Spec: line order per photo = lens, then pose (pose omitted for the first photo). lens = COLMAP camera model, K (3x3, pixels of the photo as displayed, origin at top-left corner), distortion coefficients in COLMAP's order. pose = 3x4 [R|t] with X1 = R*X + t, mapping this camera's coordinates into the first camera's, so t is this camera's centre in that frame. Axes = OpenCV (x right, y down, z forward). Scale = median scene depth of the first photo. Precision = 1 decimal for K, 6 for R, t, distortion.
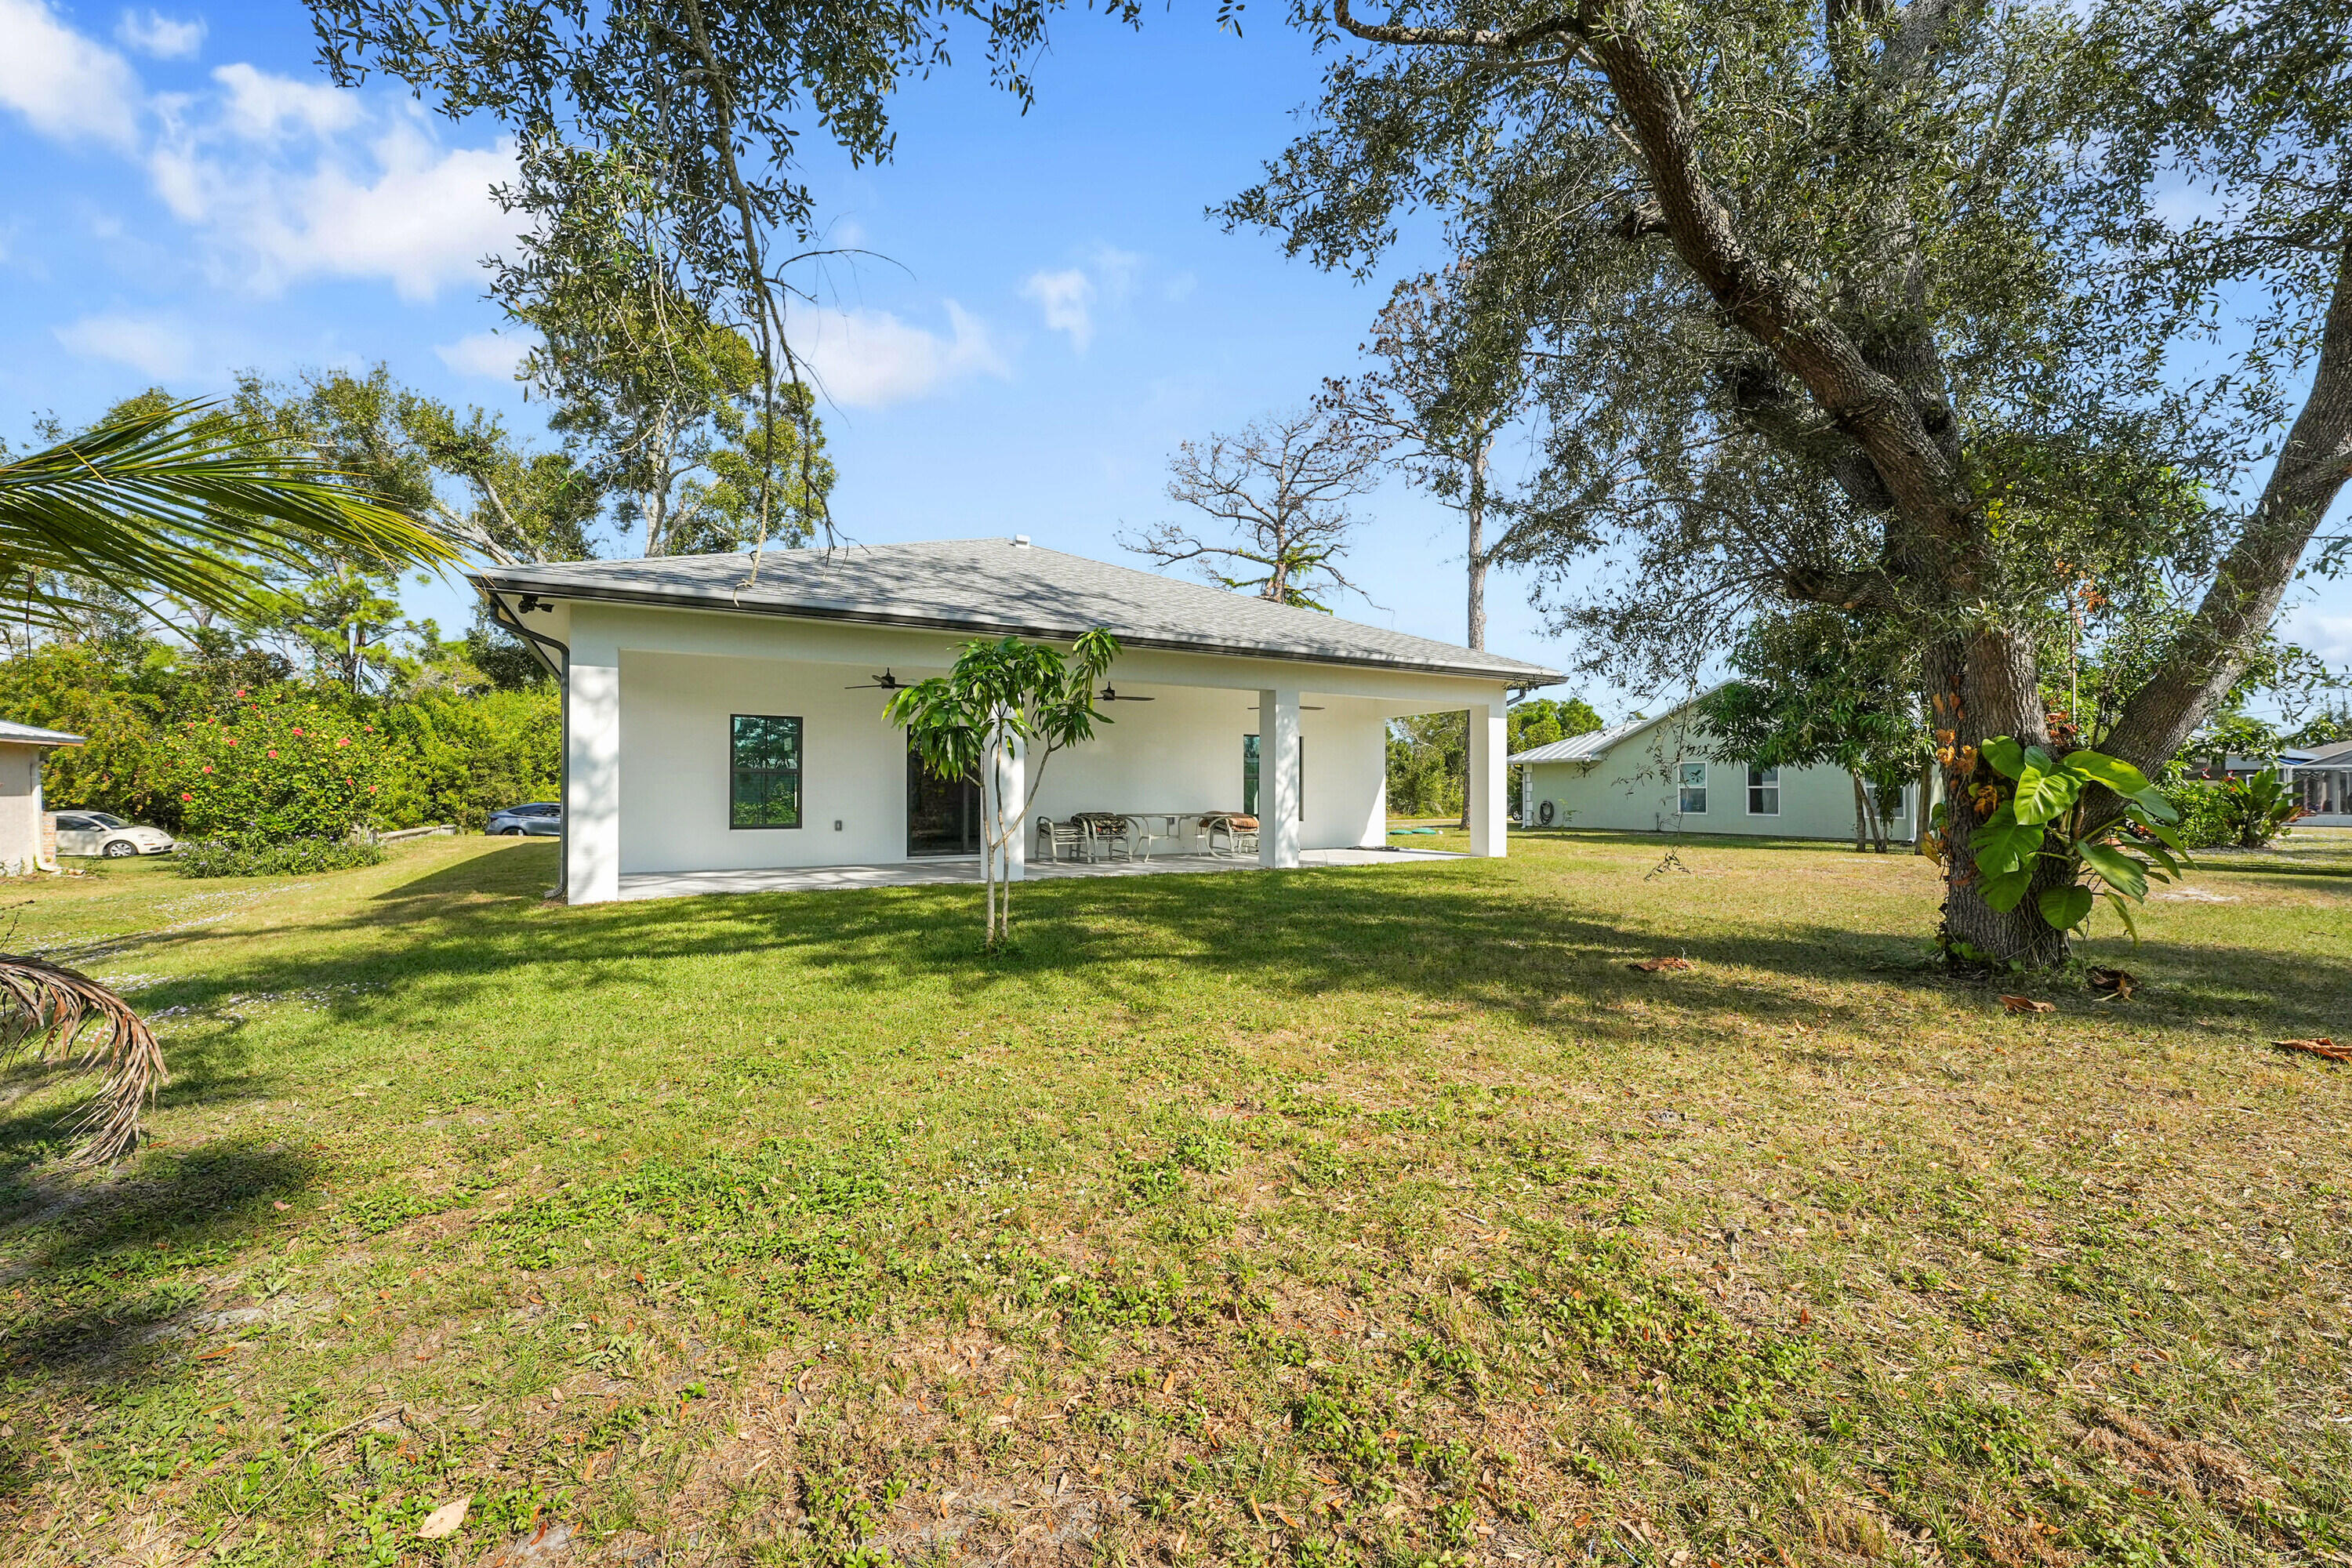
lens RADIAL K [[956.2, 0, 1175.5], [0, 956.2, 787.2], [0, 0, 1]] dist [-0.003321, -0.000339]
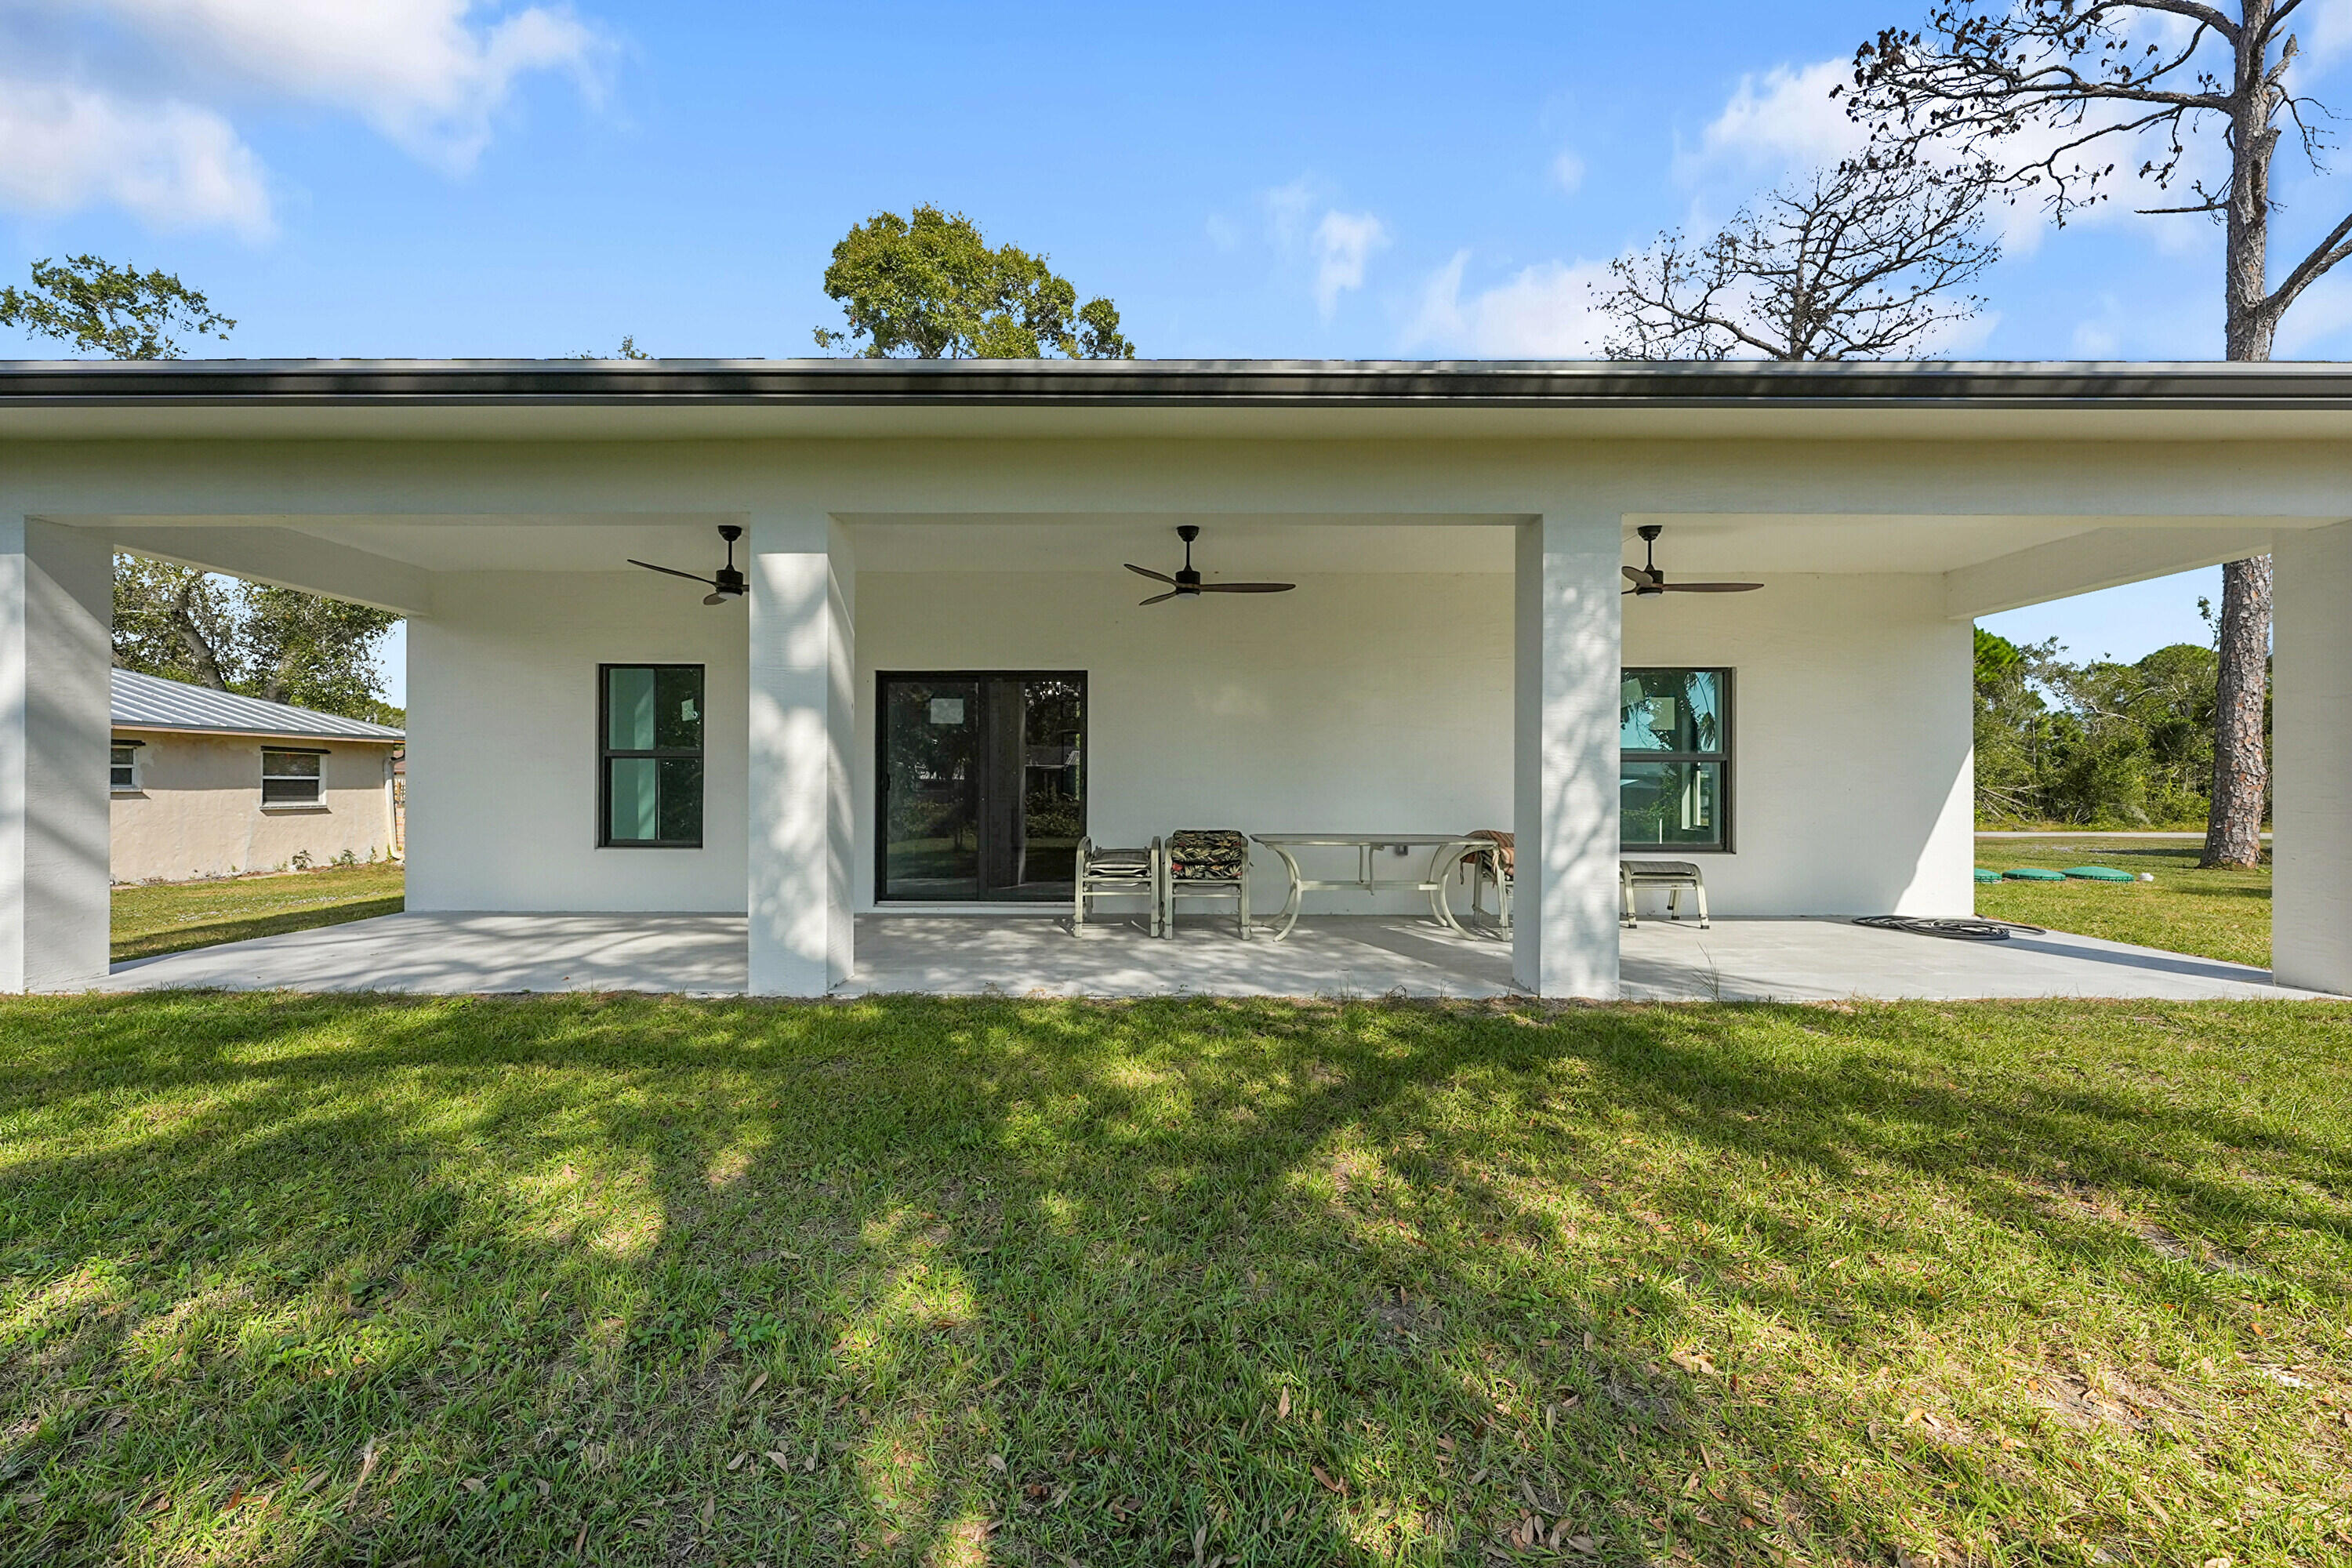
lens RADIAL K [[956.2, 0, 1177.1], [0, 956.2, 784.5], [0, 0, 1]] dist [-0.003321, -0.000339]
pose [[0.867834, -0.000168, -0.496854, 0.131824], [0.001109, 0.999998, 0.001599, 0.002211], [0.496852, -0.001939, 0.867833, 0.493887]]
